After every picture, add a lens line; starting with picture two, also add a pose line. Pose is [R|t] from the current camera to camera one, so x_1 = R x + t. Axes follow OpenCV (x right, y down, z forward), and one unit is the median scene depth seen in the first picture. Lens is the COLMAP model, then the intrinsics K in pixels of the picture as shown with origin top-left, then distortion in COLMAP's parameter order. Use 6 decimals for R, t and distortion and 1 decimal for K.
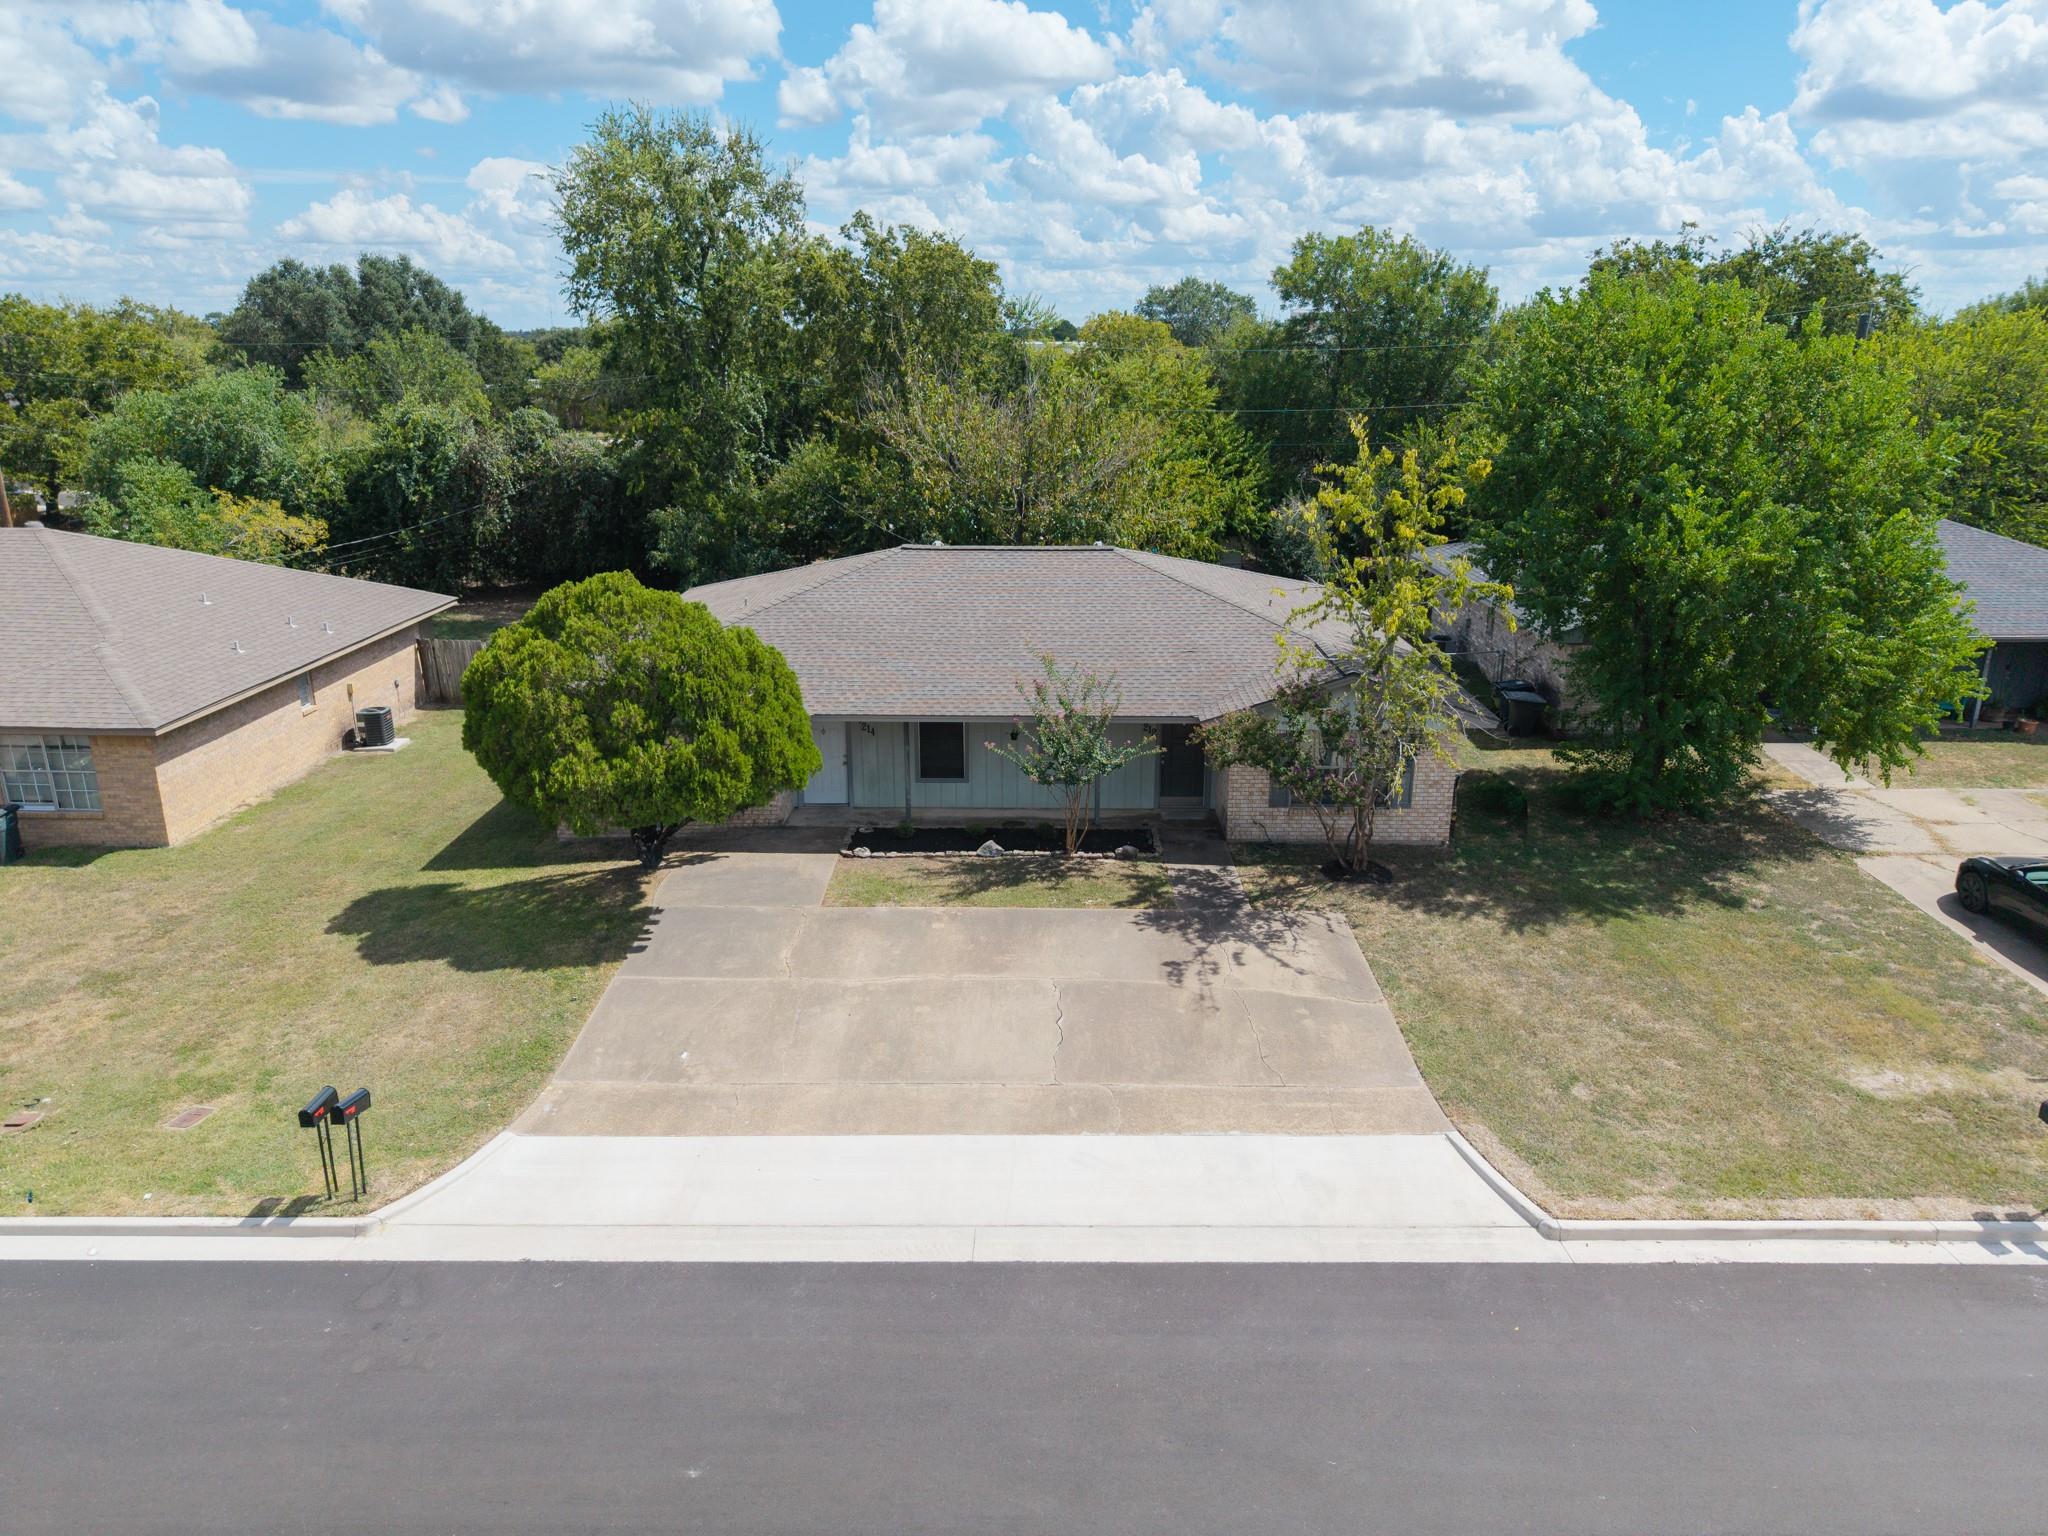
lens RADIAL K [[1418.2, 0, 1019.0], [0, 1418.2, 738.8], [0, 0, 1]] dist [0.068265, -0.087146]
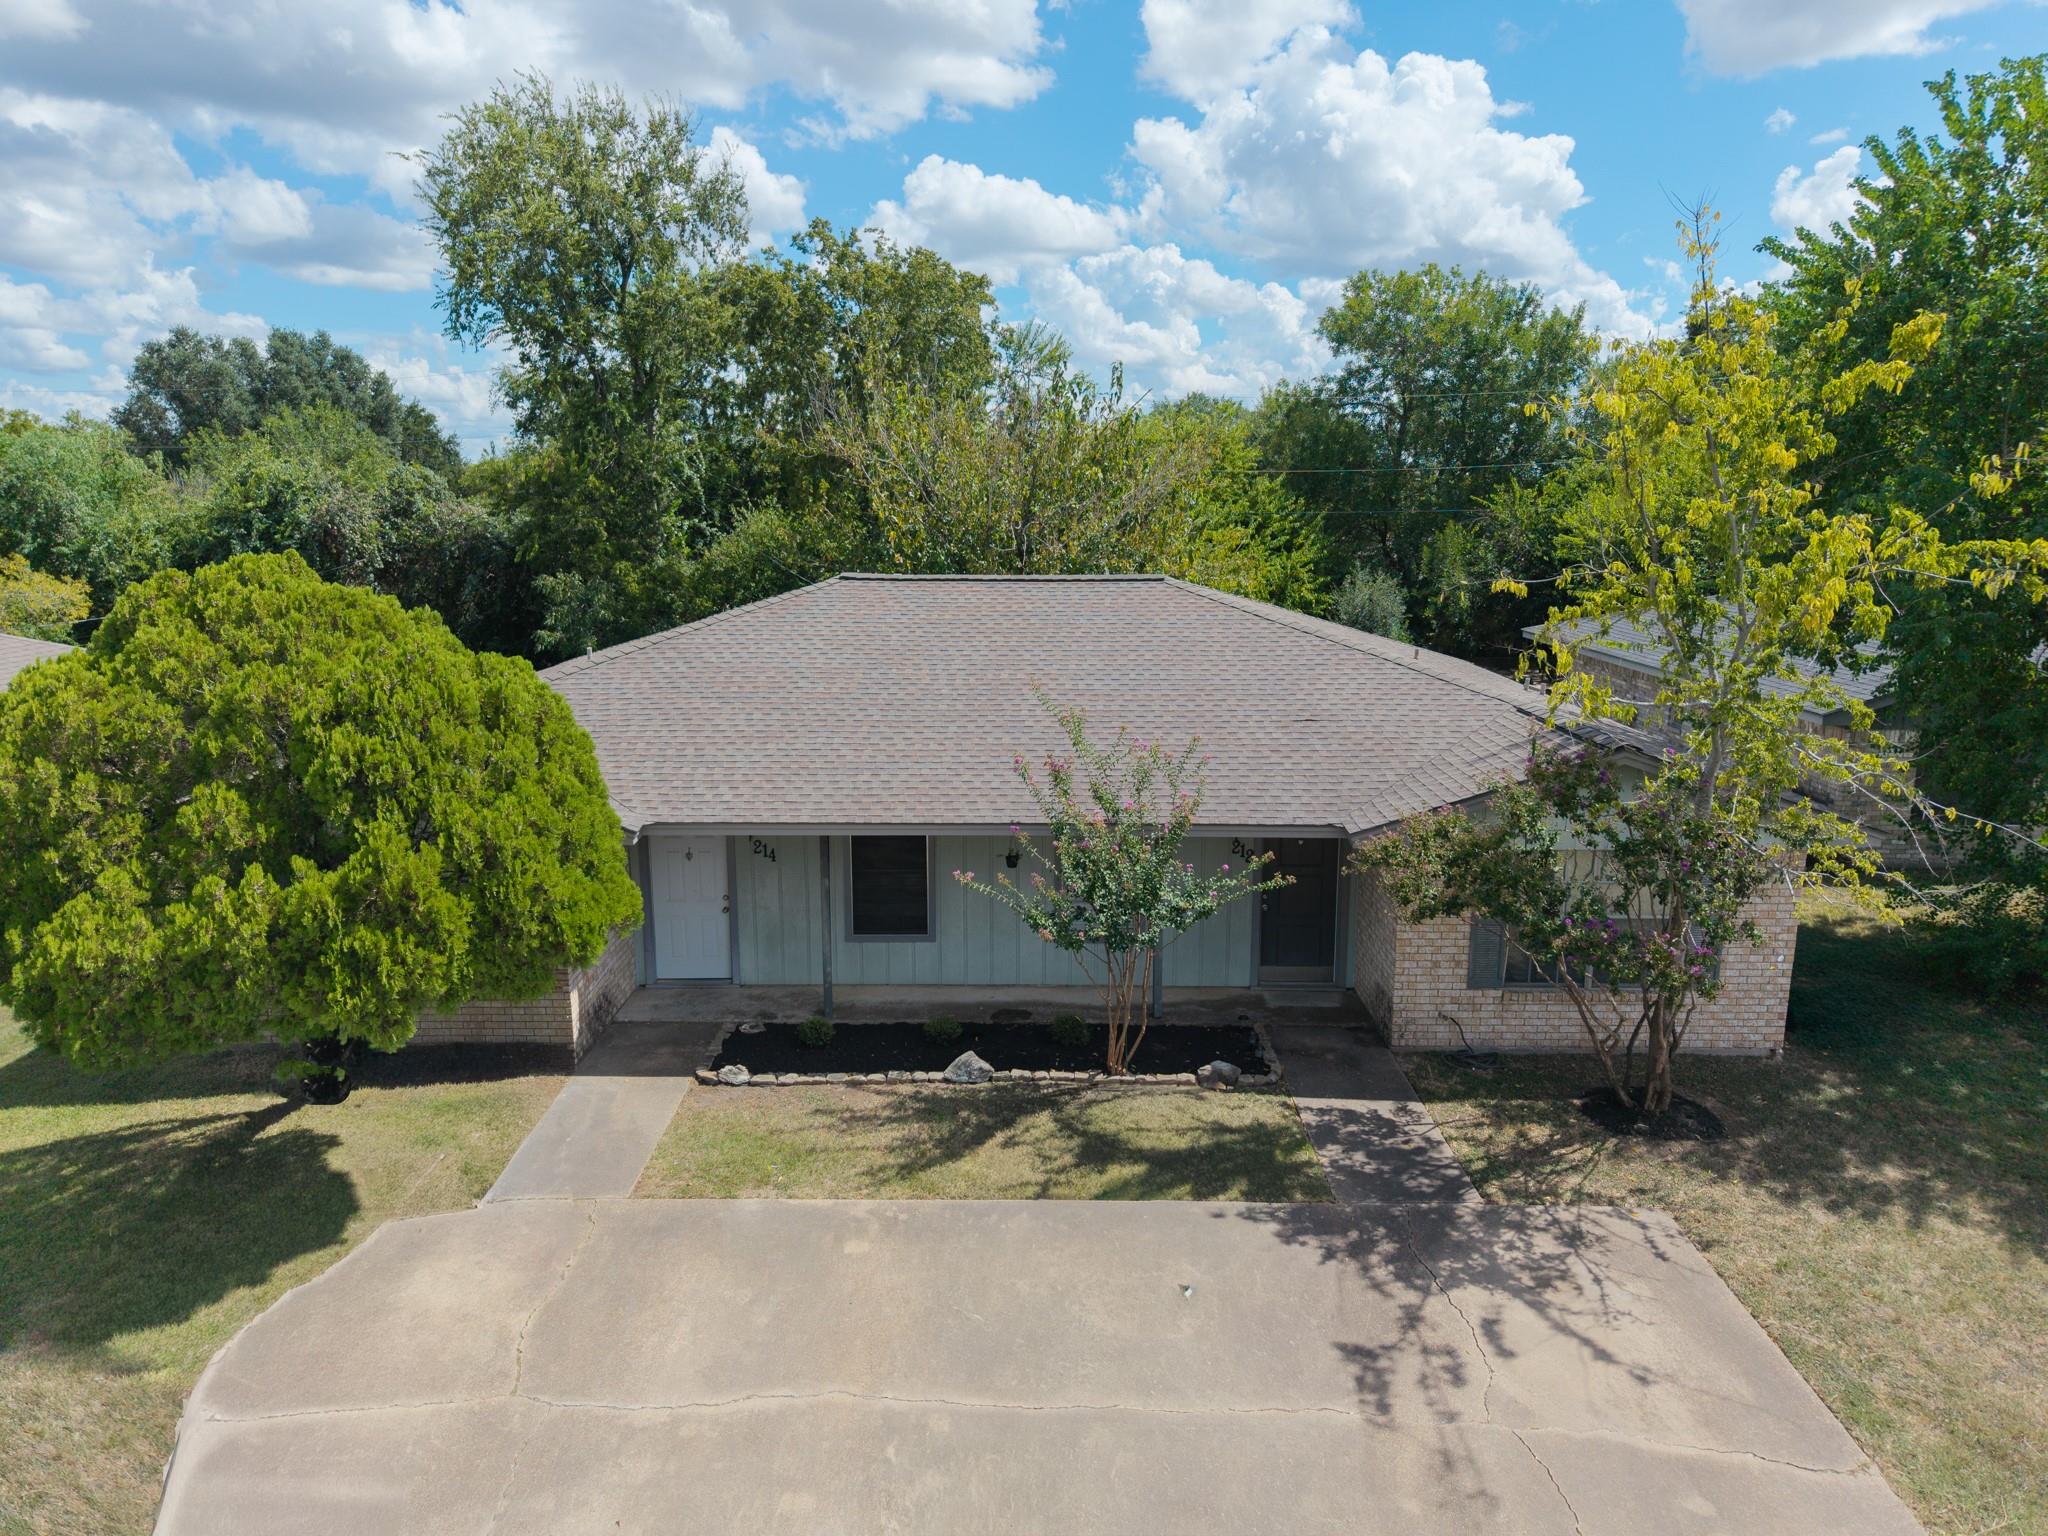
lens RADIAL K [[1418.2, 0, 1019.0], [0, 1418.2, 738.8], [0, 0, 1]] dist [0.068265, -0.087146]
pose [[0.999998, -0.001083, 0.001495, -0.001554], [0.001227, 0.995037, -0.099493, 0.006197], [-0.001380, 0.099495, 0.995037, 0.447738]]
